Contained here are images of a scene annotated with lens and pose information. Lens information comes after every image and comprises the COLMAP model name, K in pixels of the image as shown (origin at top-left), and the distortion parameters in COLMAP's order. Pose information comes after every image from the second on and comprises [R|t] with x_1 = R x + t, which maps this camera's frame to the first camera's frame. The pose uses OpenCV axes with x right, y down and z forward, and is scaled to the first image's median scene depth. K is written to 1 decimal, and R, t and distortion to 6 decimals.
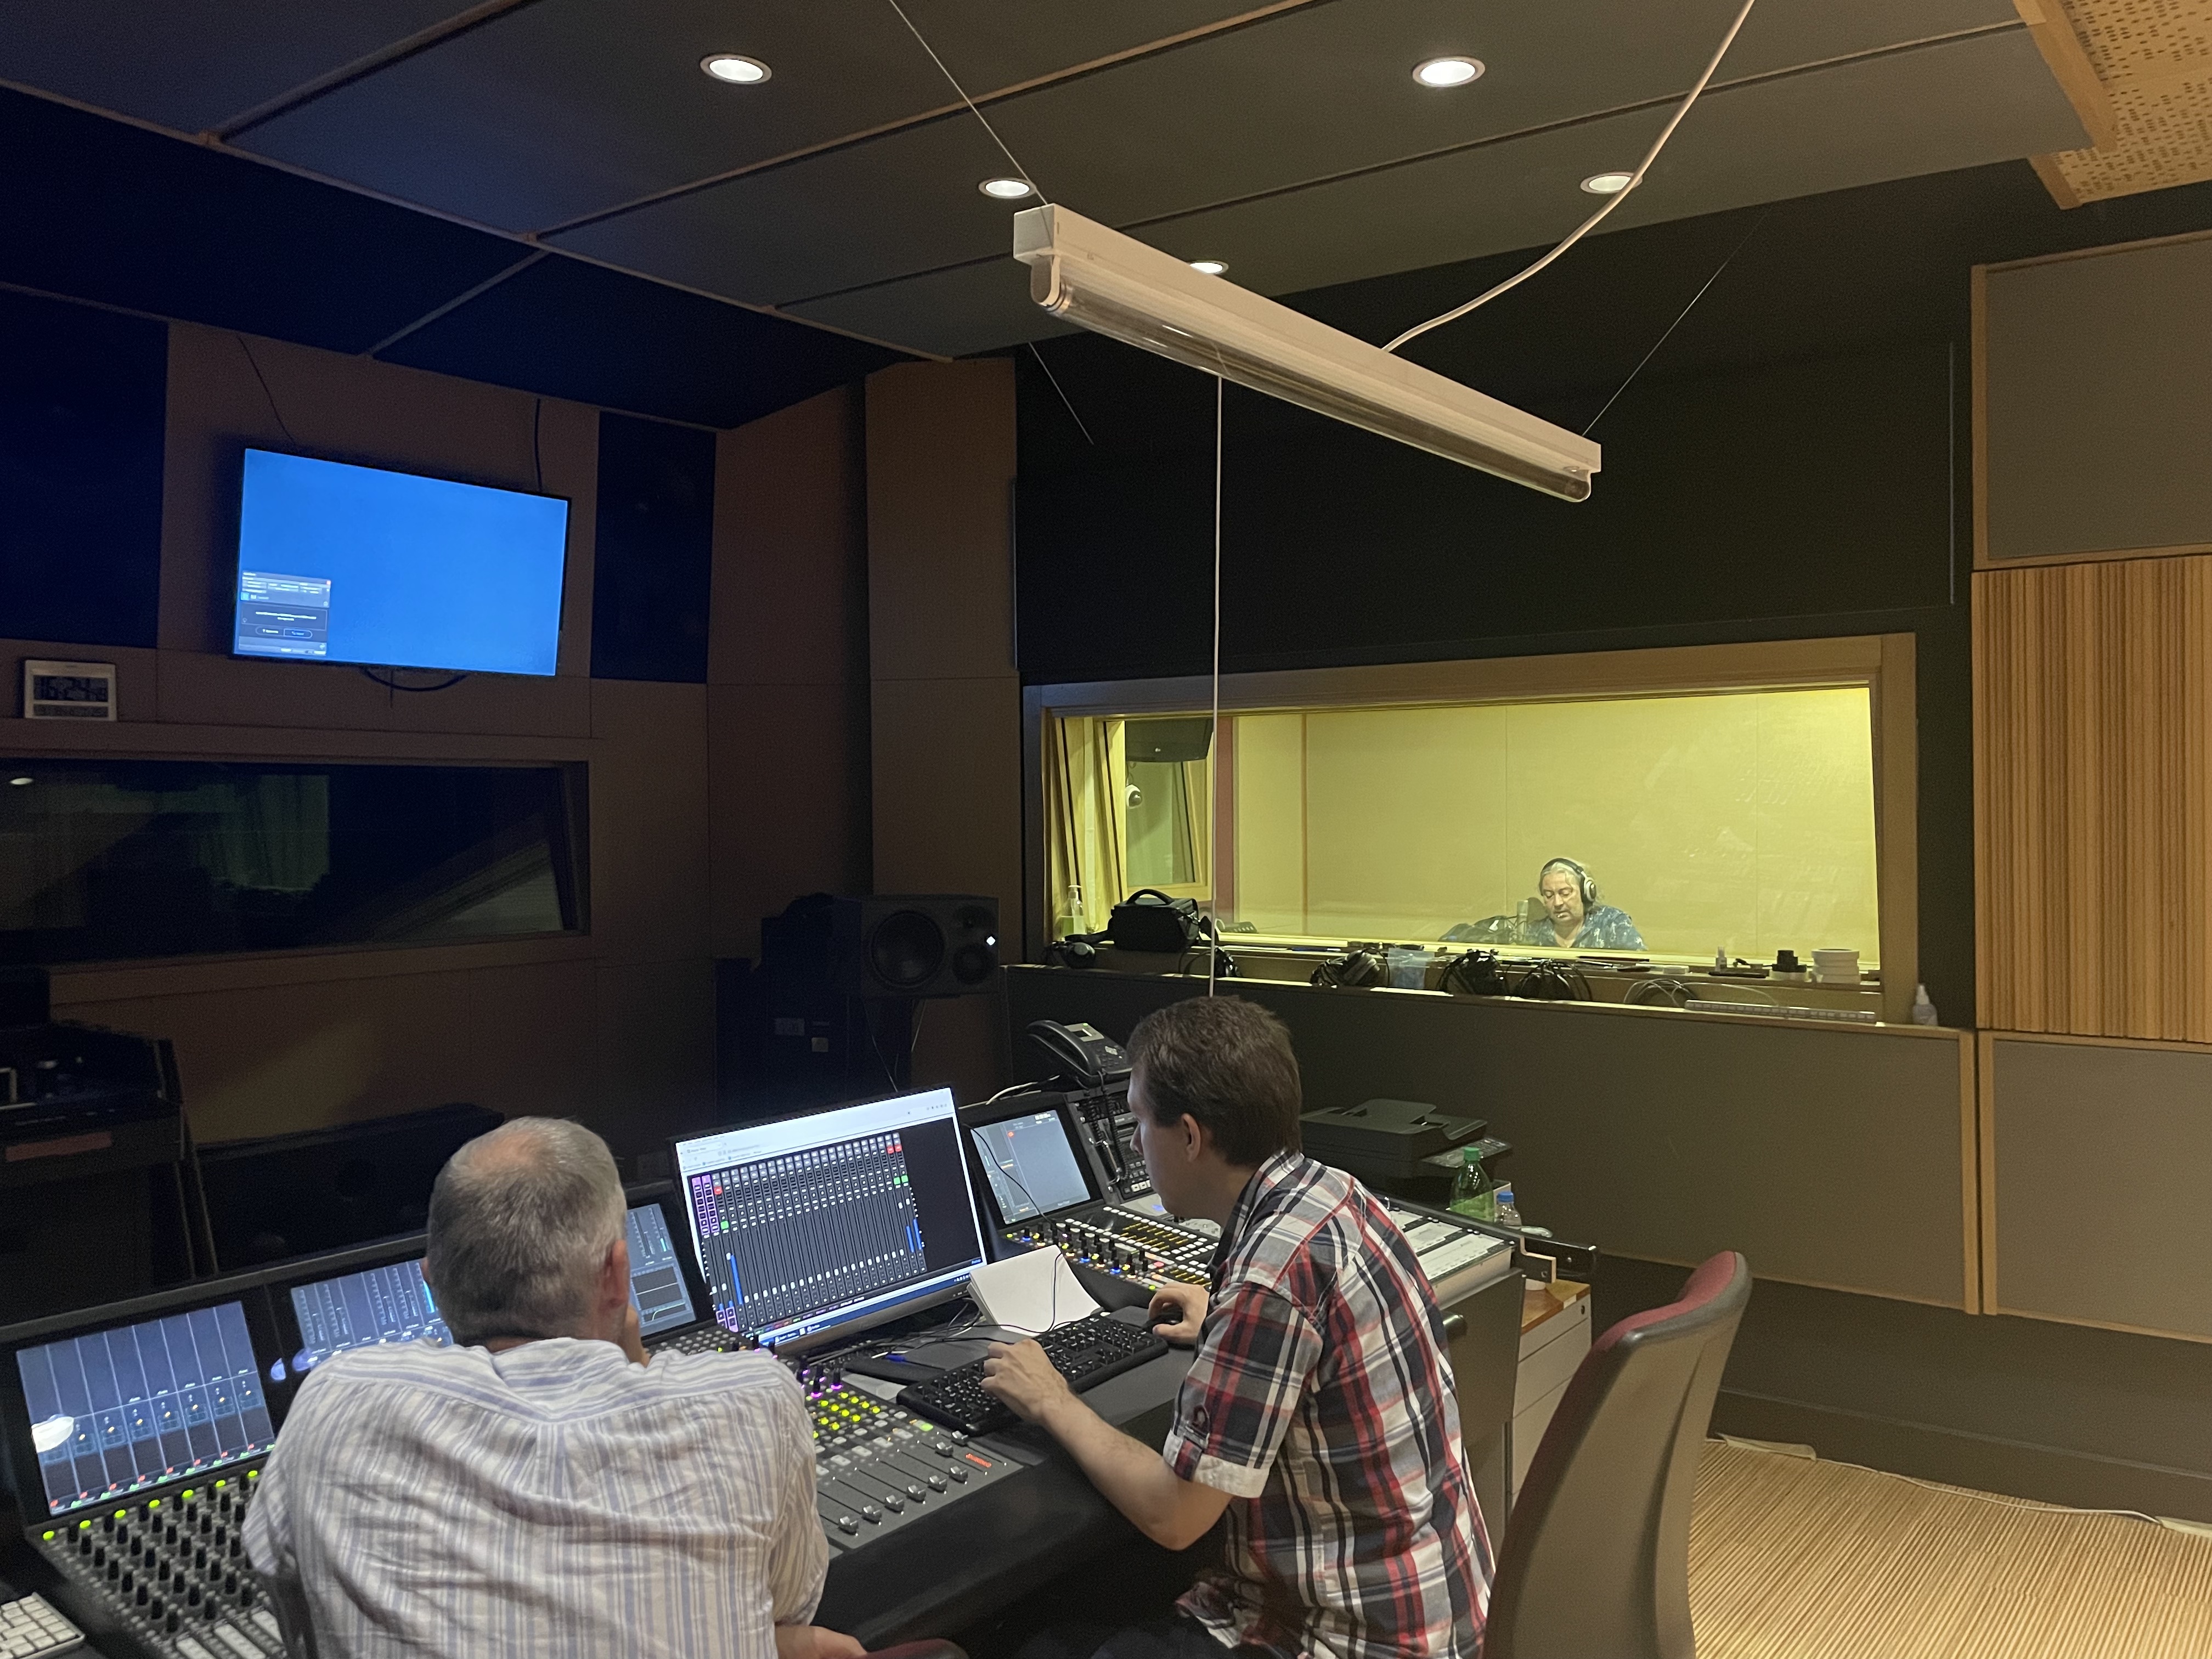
lens RADIAL K [[1683.3, 0, 1110.2], [0, 1683.3, 826.1], [0, 0, 1]] dist [0.062295, -0.057357]
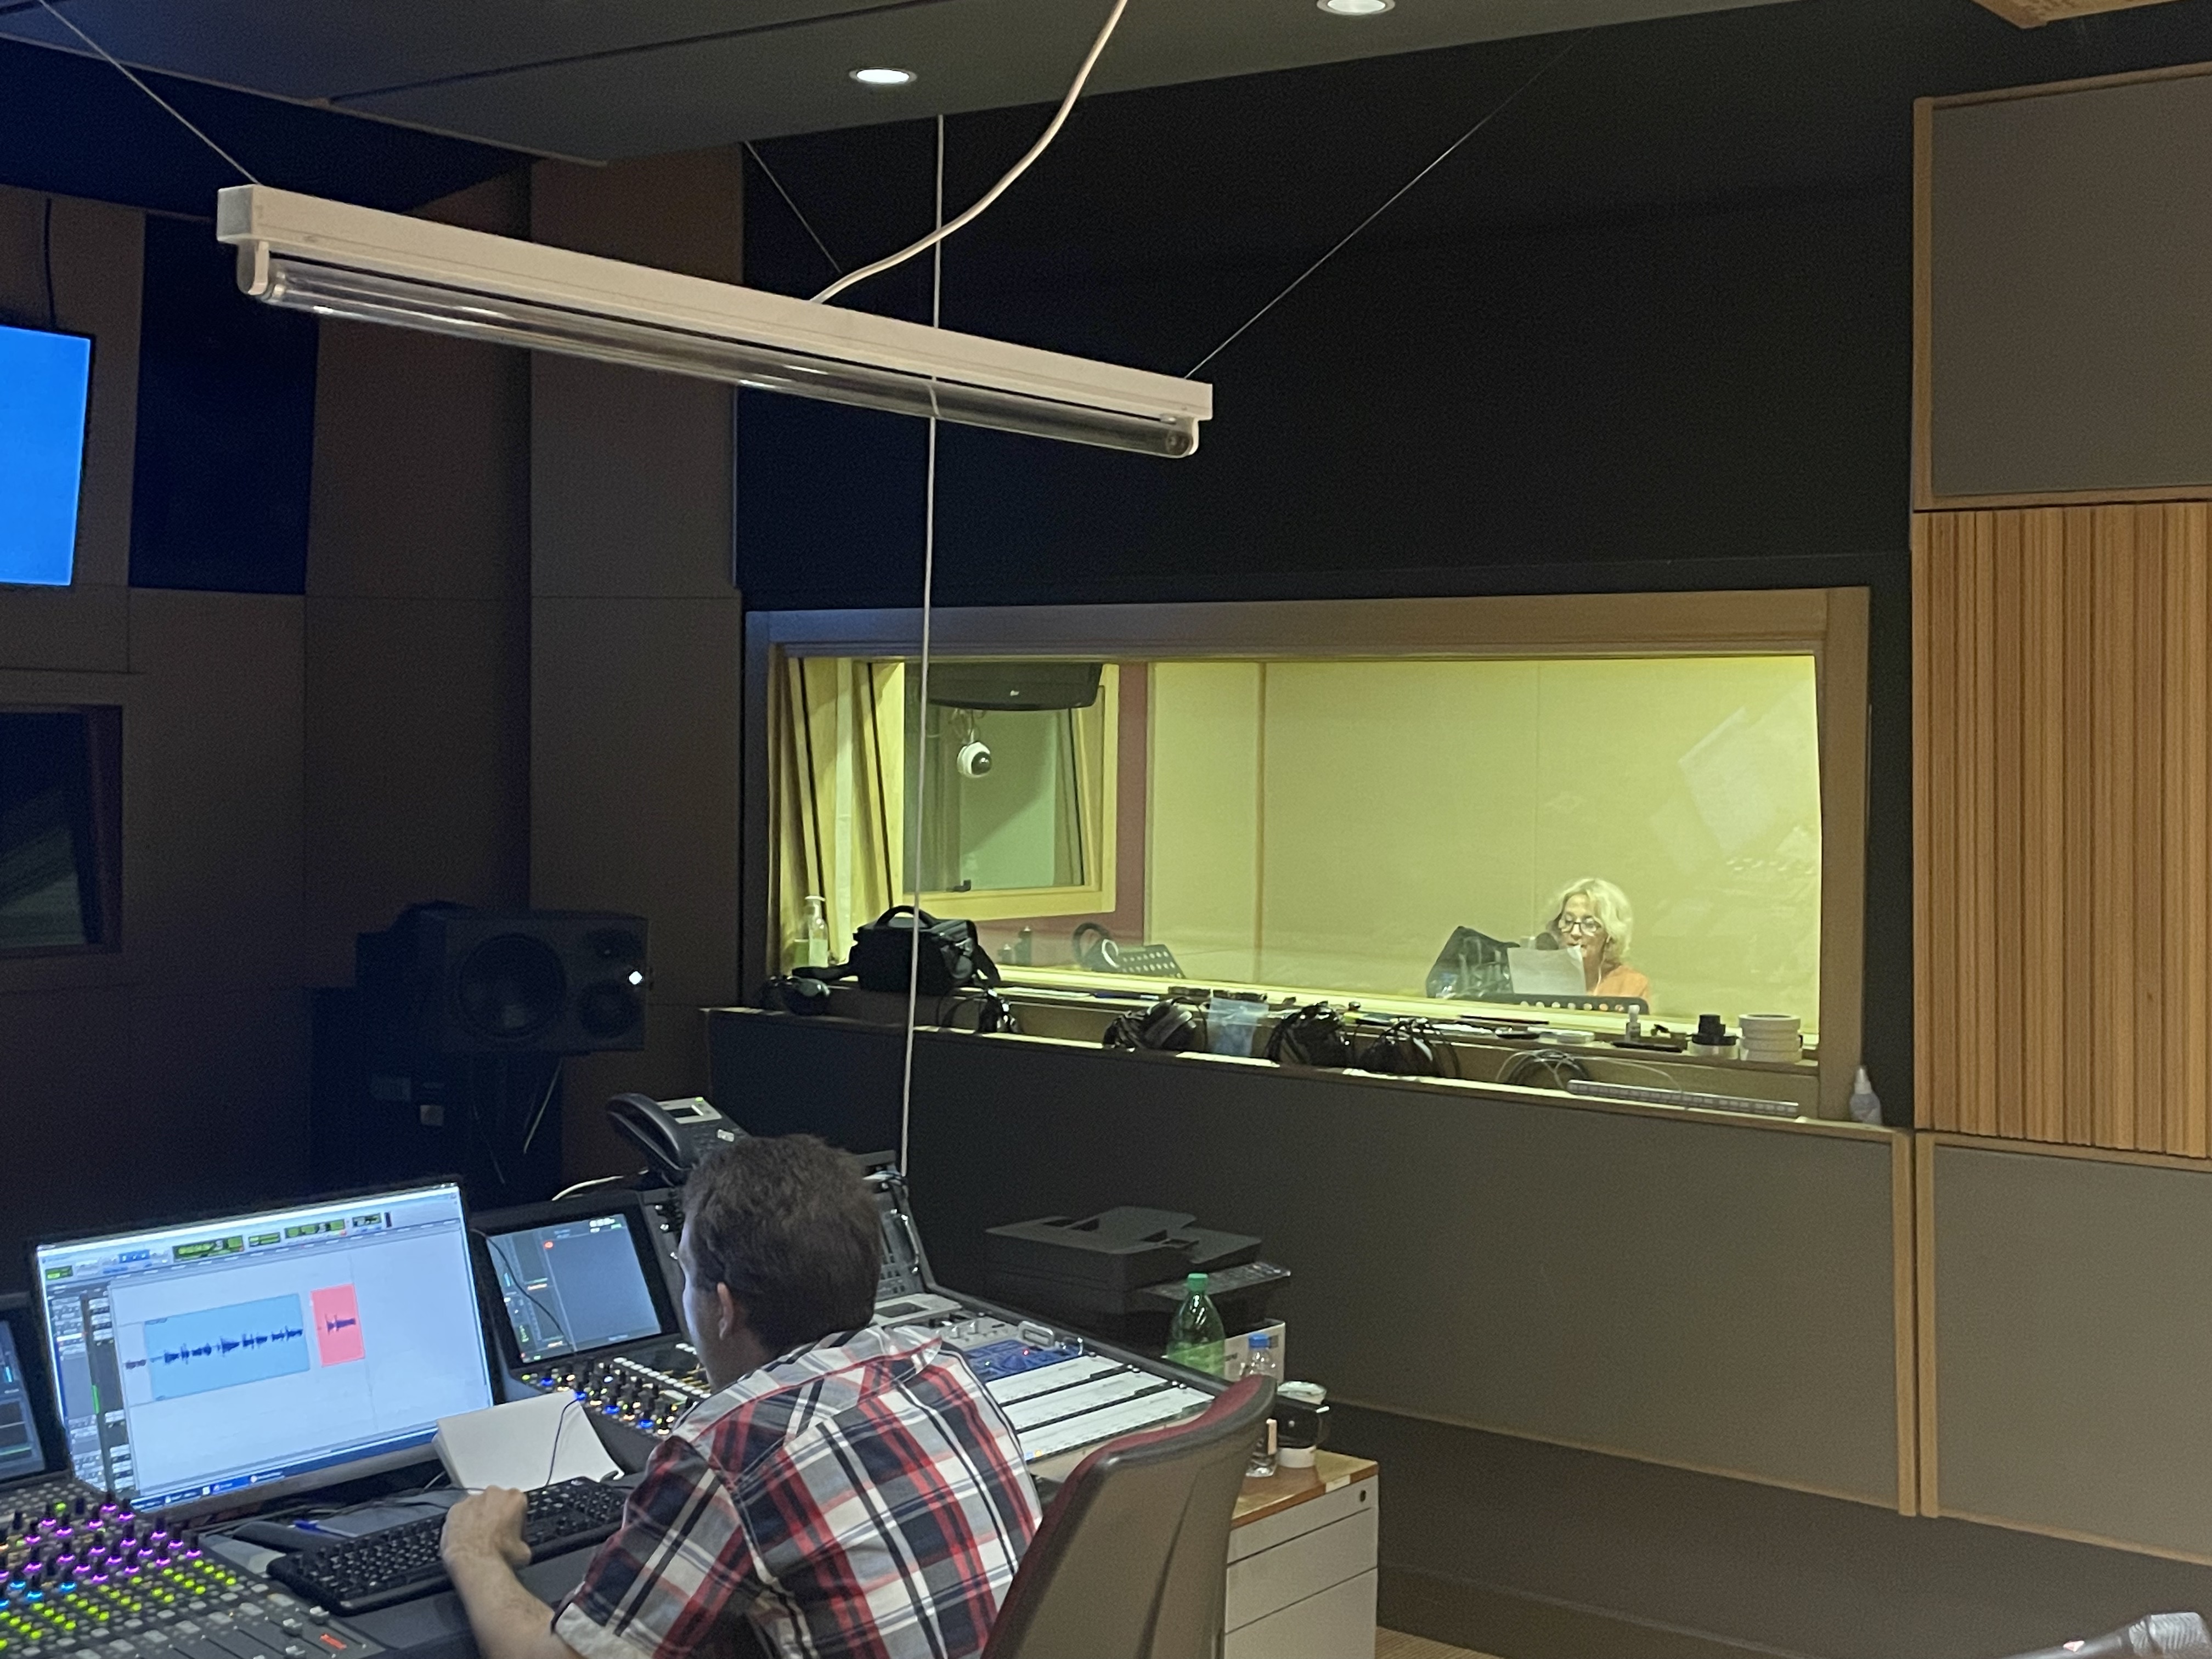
lens RADIAL K [[2644.1, 0, 1137.7], [0, 2644.1, 812.8], [0, 0, 1]] dist [0.064242, 0.000000]
pose [[0.999725, 0.021572, -0.009179, 0.170155], [-0.021425, 0.999646, 0.015798, -0.027933], [0.009517, -0.015597, 0.999833, -0.148013]]
